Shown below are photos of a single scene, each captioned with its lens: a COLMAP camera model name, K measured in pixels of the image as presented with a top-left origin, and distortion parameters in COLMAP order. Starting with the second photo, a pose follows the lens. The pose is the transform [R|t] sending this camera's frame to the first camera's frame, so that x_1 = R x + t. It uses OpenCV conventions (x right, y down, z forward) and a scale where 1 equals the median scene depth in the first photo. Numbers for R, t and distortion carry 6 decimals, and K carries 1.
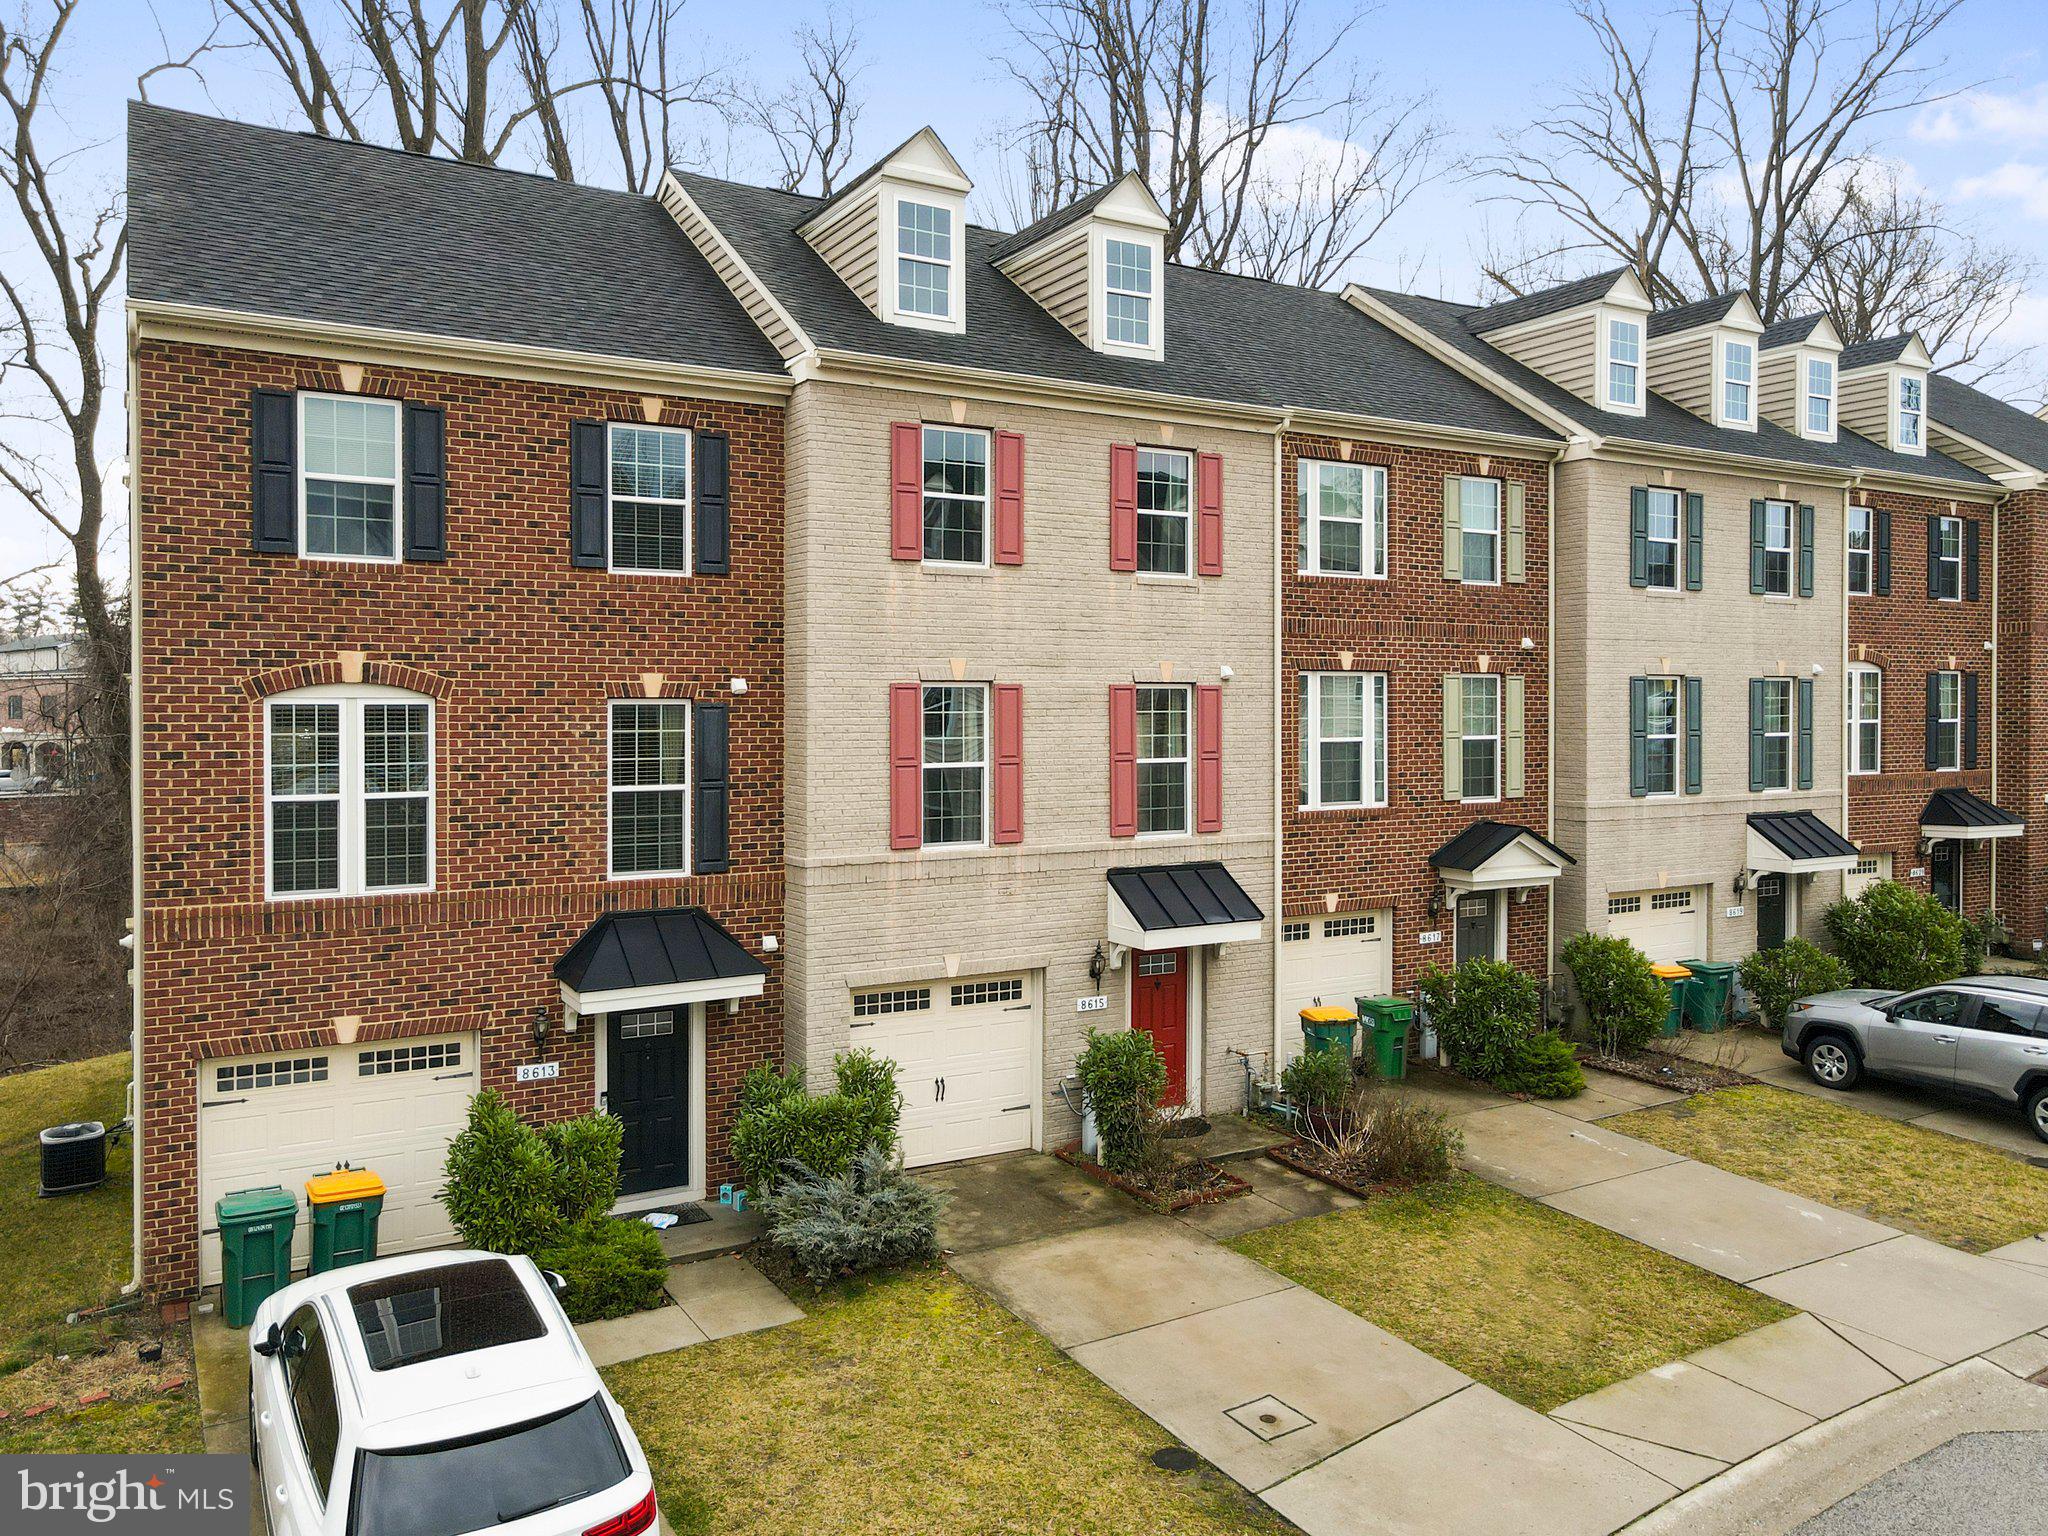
lens RADIAL K [[1511.7, 0, 1029.4], [0, 1511.7, 709.5], [0, 0, 1]] dist [-0.004408, 0.039116]
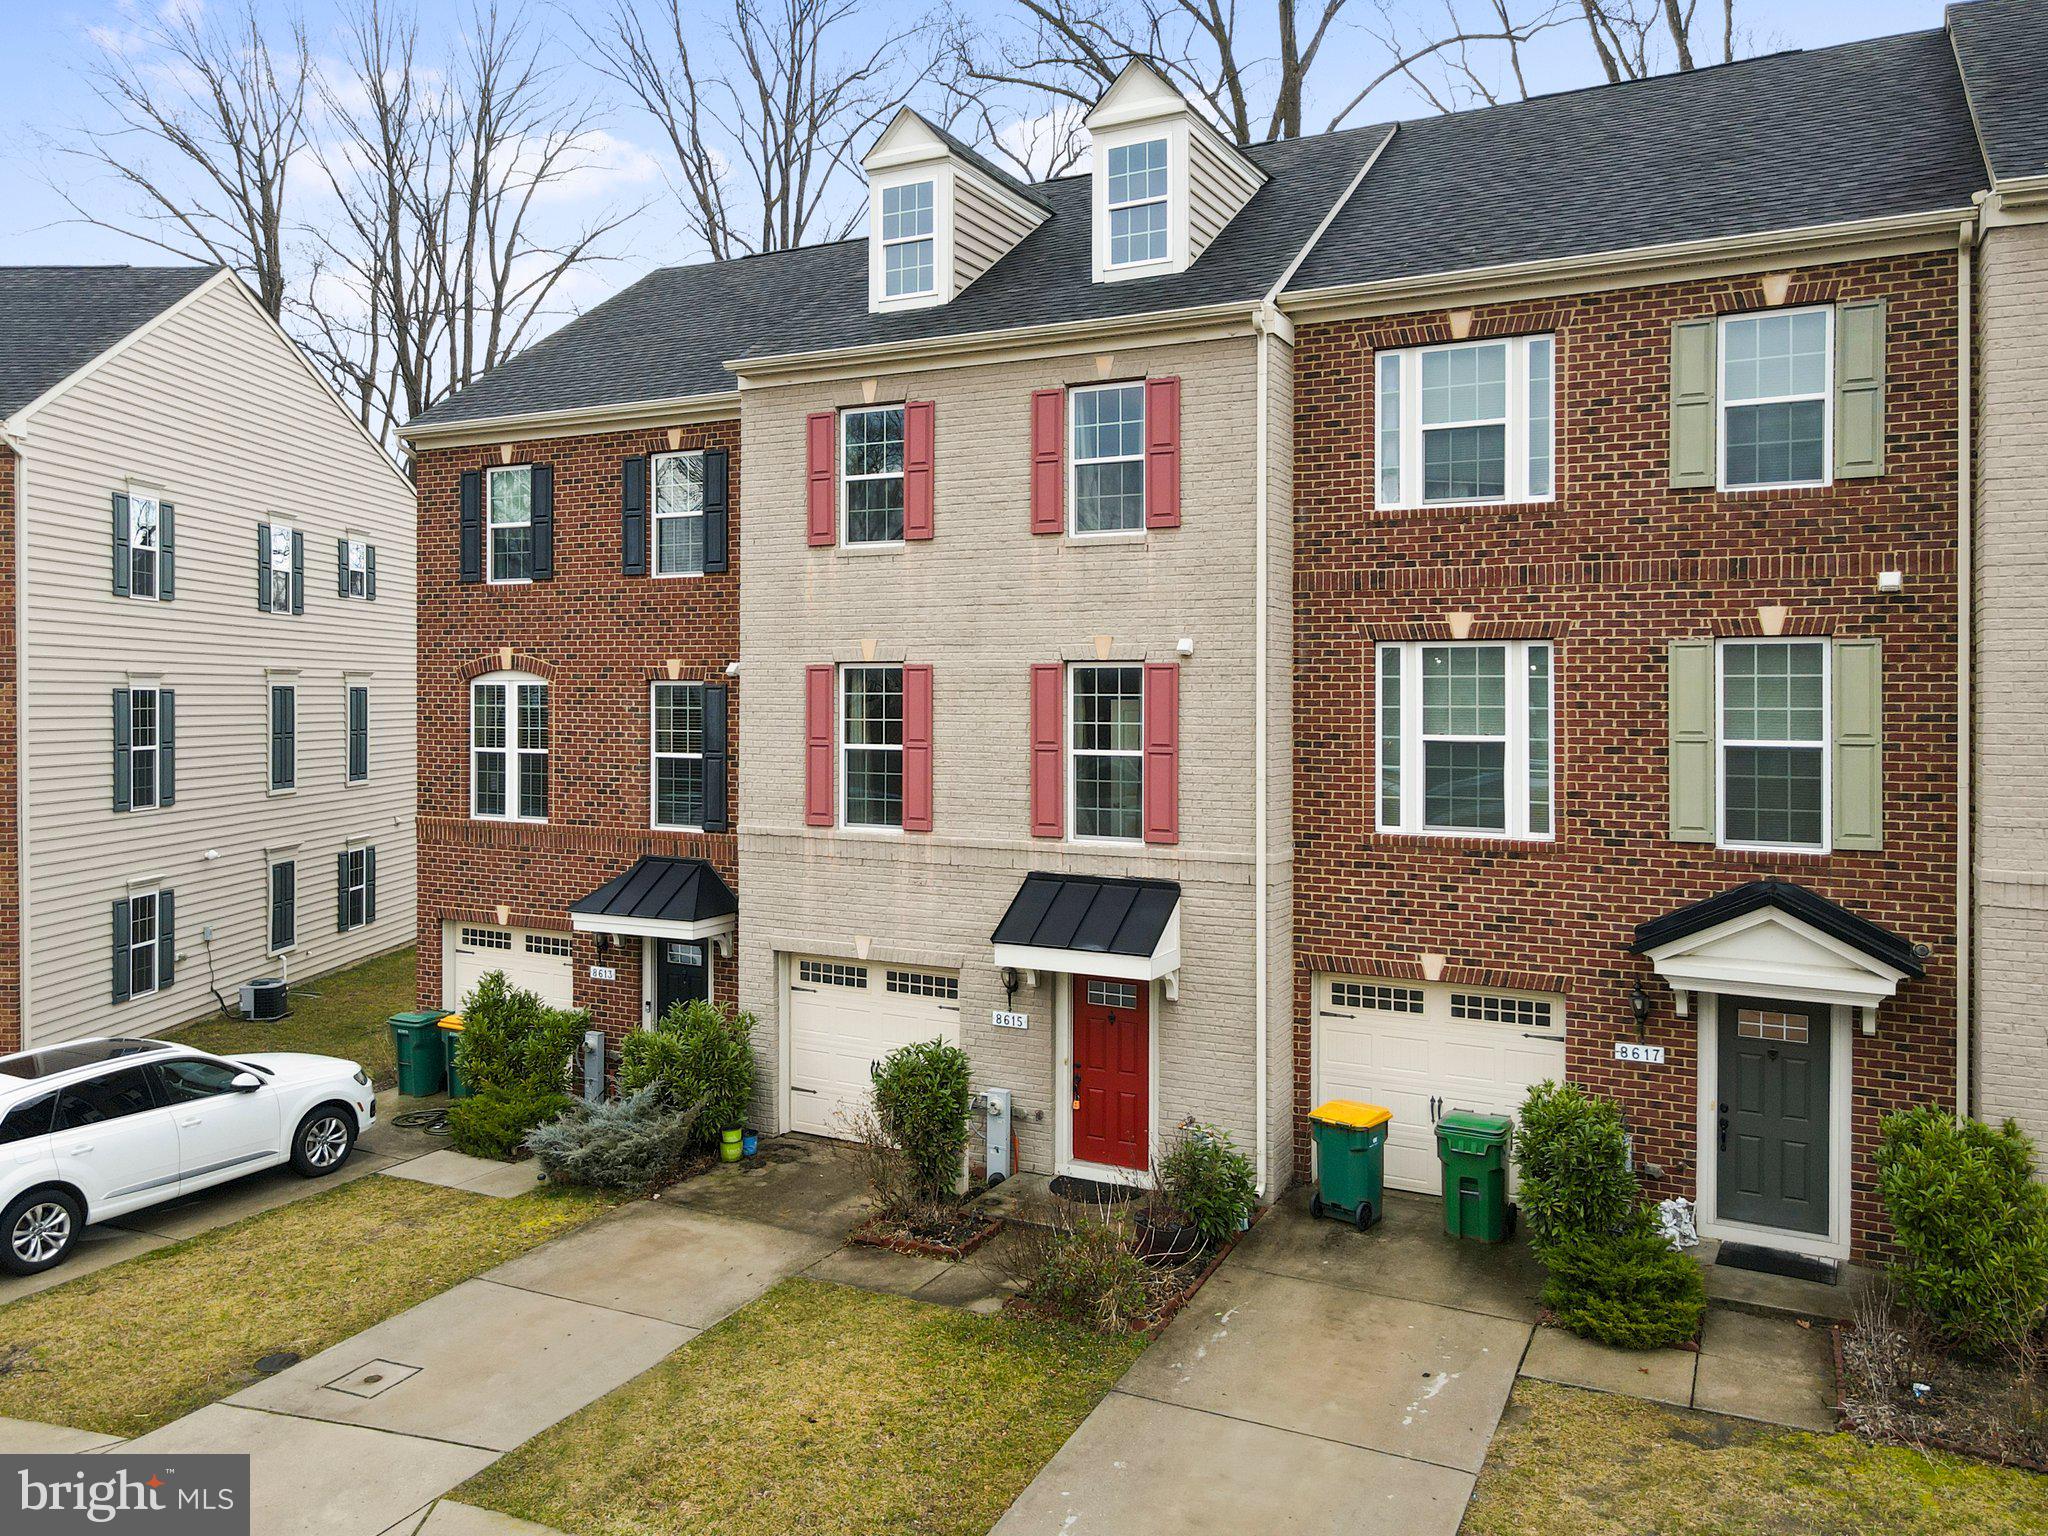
lens RADIAL K [[1524.5, 0, 1017.6], [0, 1524.5, 691.7], [0, 0, 1]] dist [-0.006837, 0.040325]
pose [[0.528409, 0.002593, -0.848986, 0.849996], [-0.007071, 0.999974, -0.001347, 0.001181], [0.848961, 0.006715, 0.528413, 0.550382]]
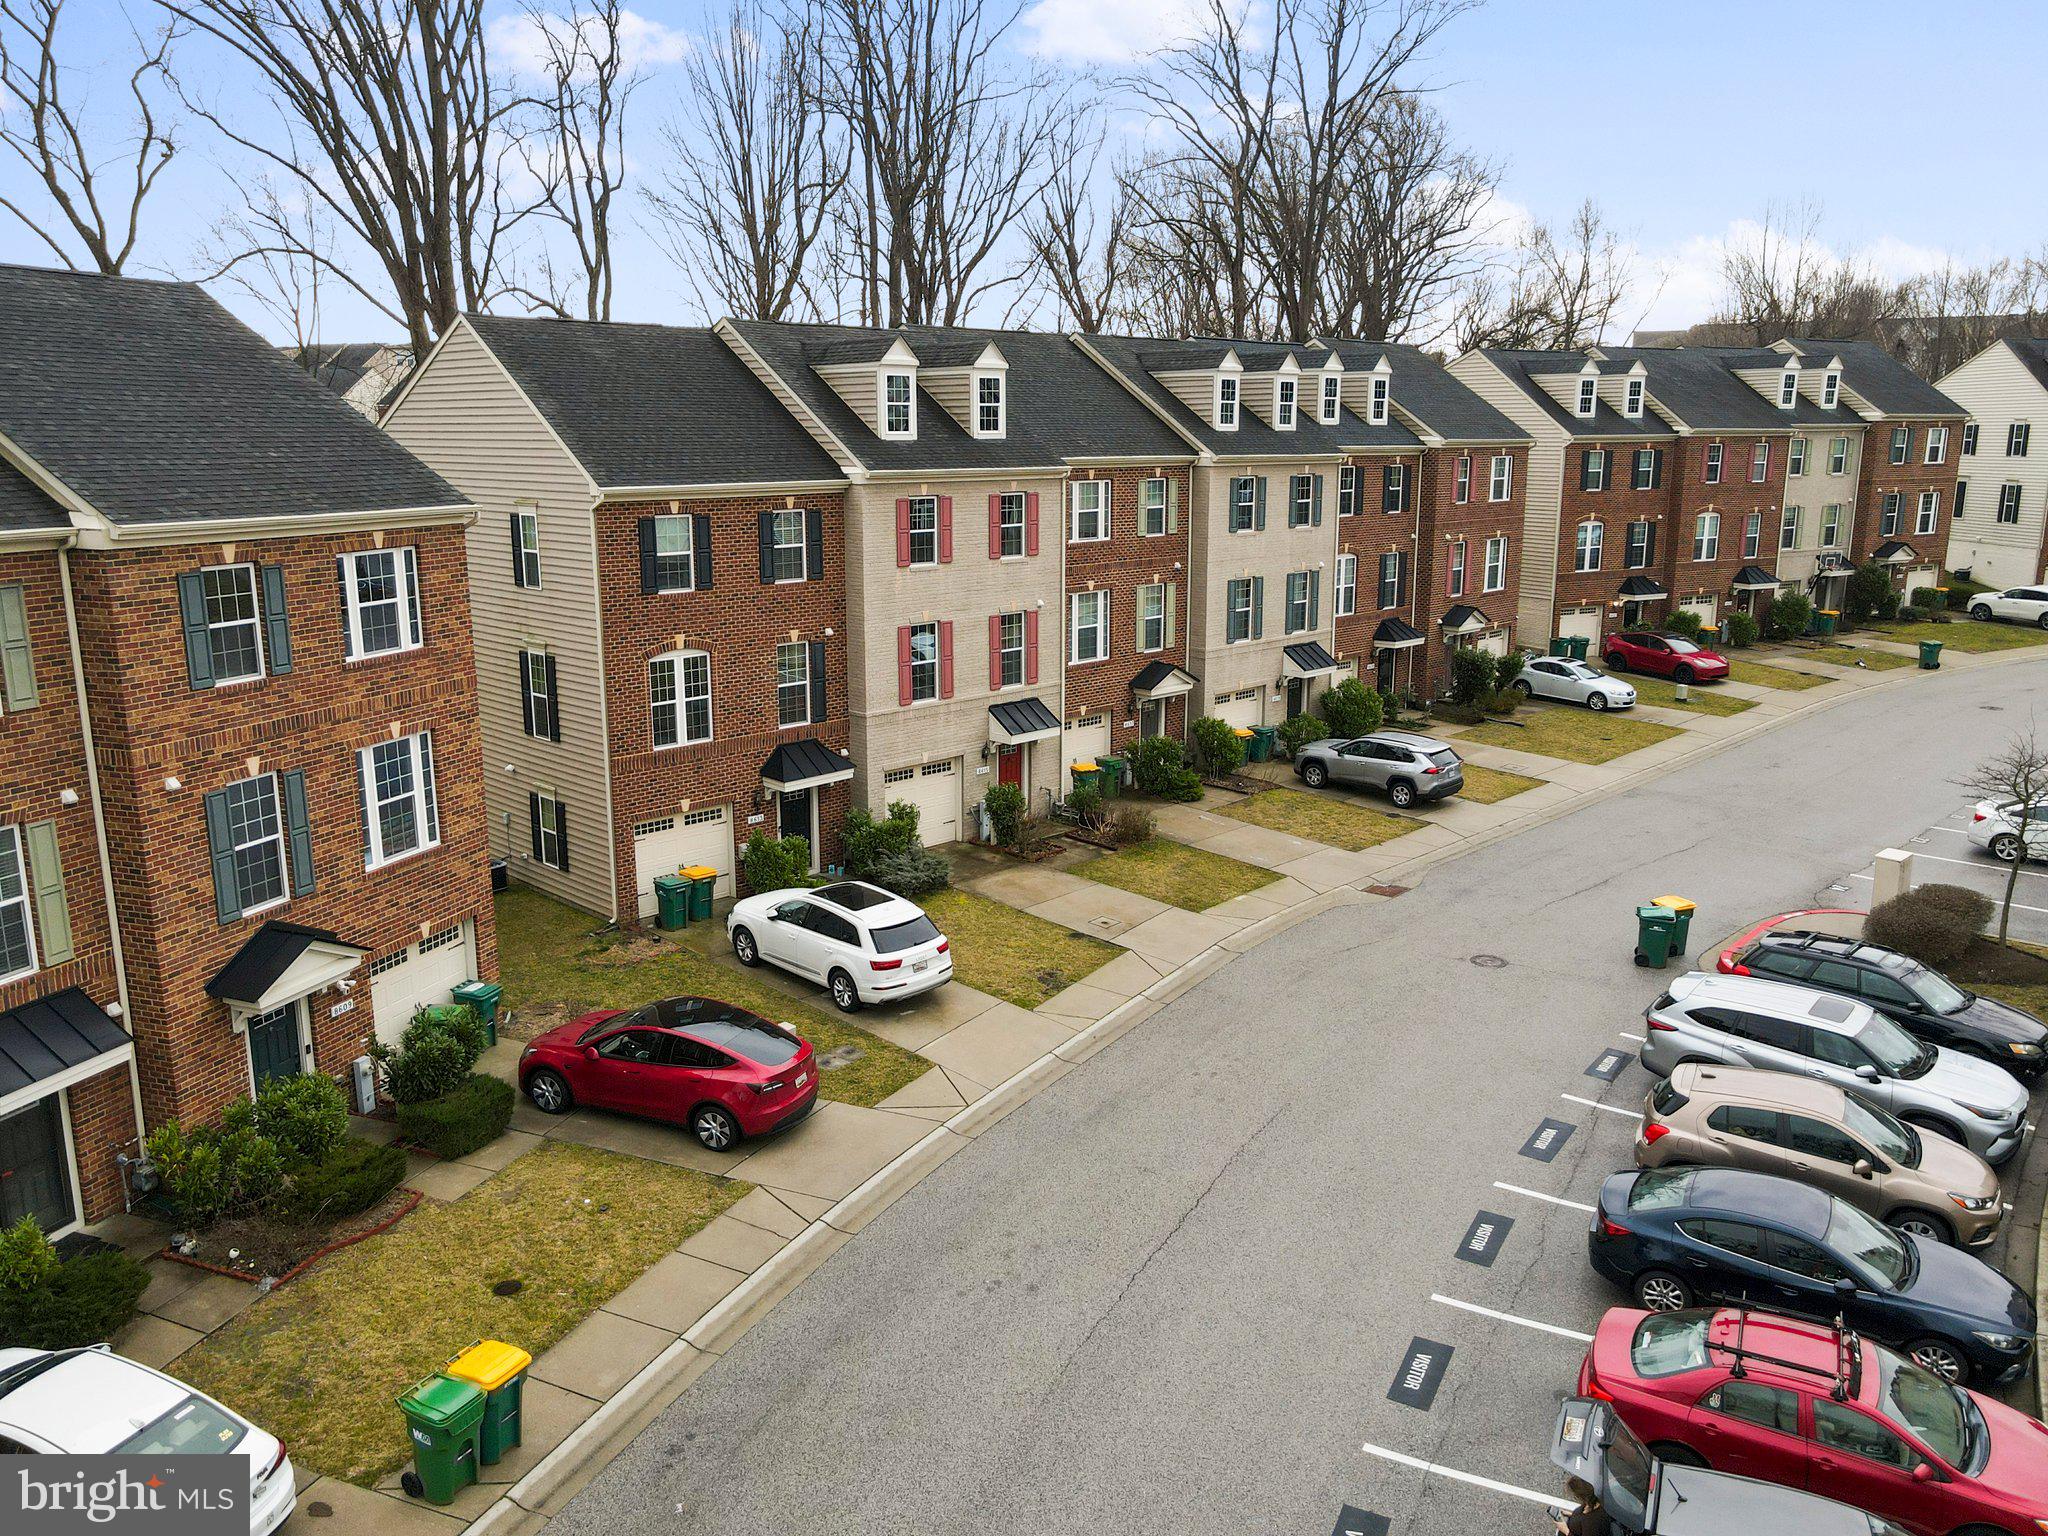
lens RADIAL K [[1511.7, 0, 1029.4], [0, 1511.7, 709.5], [0, 0, 1]] dist [-0.004408, 0.039116]
pose [[0.966231, -0.046732, 0.253404, -0.435442], [0.000614, 0.983832, 0.179093, -0.268471], [-0.257677, -0.172889, 0.950638, -1.005725]]
